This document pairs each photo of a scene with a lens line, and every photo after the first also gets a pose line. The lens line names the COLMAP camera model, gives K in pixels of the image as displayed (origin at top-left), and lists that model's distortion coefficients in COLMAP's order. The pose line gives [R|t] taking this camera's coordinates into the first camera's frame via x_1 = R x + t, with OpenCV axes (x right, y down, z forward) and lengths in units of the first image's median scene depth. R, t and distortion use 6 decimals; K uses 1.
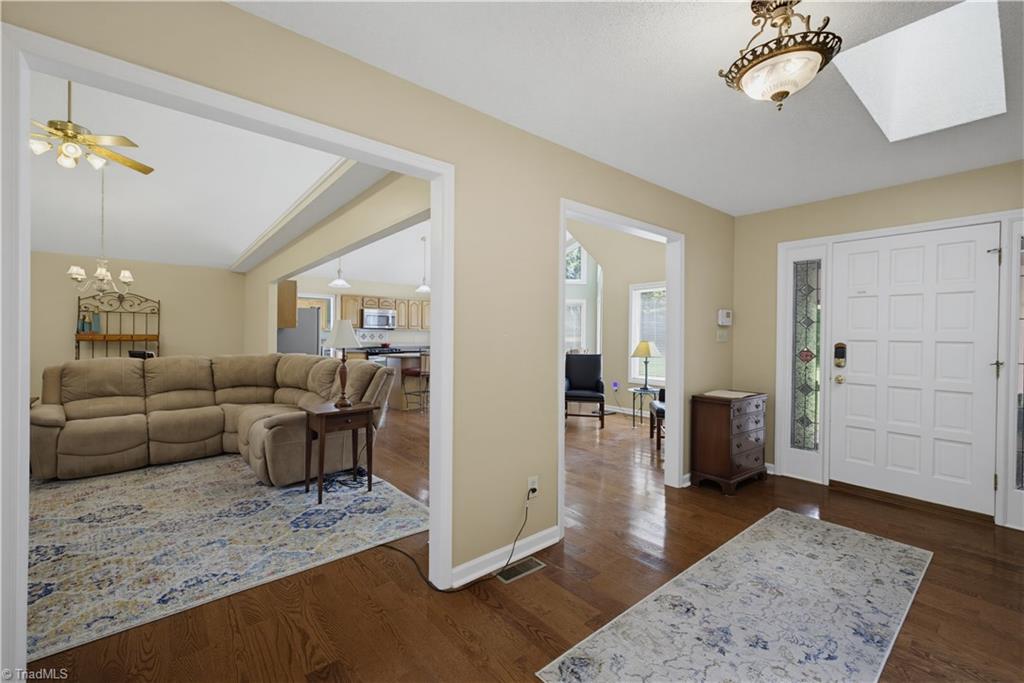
lens RADIAL K [[421.3, 0, 507.7], [0, 421.3, 337.0], [0, 0, 1]] dist [0.001591, 0.000160]
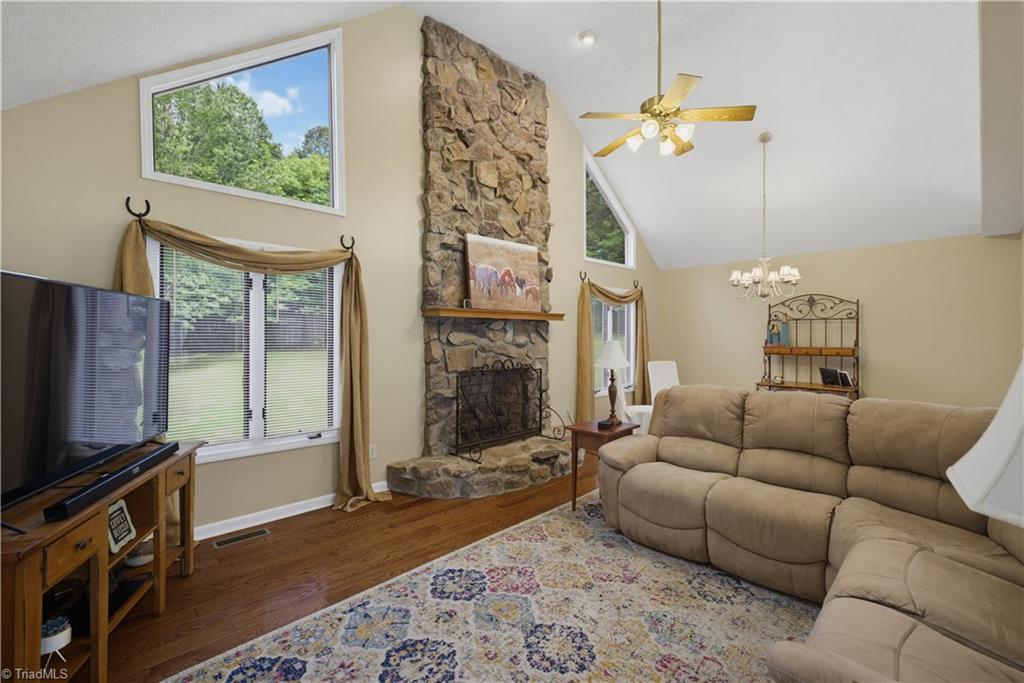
lens RADIAL K [[435.5, 0, 512.4], [0, 435.5, 335.2], [0, 0, 1]] dist [0.001270, 0.000090]
pose [[0.055702, -0.004998, -0.998435, -0.170943], [-0.002471, 0.999984, -0.005143, -0.031909], [0.998444, 0.002754, 0.055689, 0.546507]]
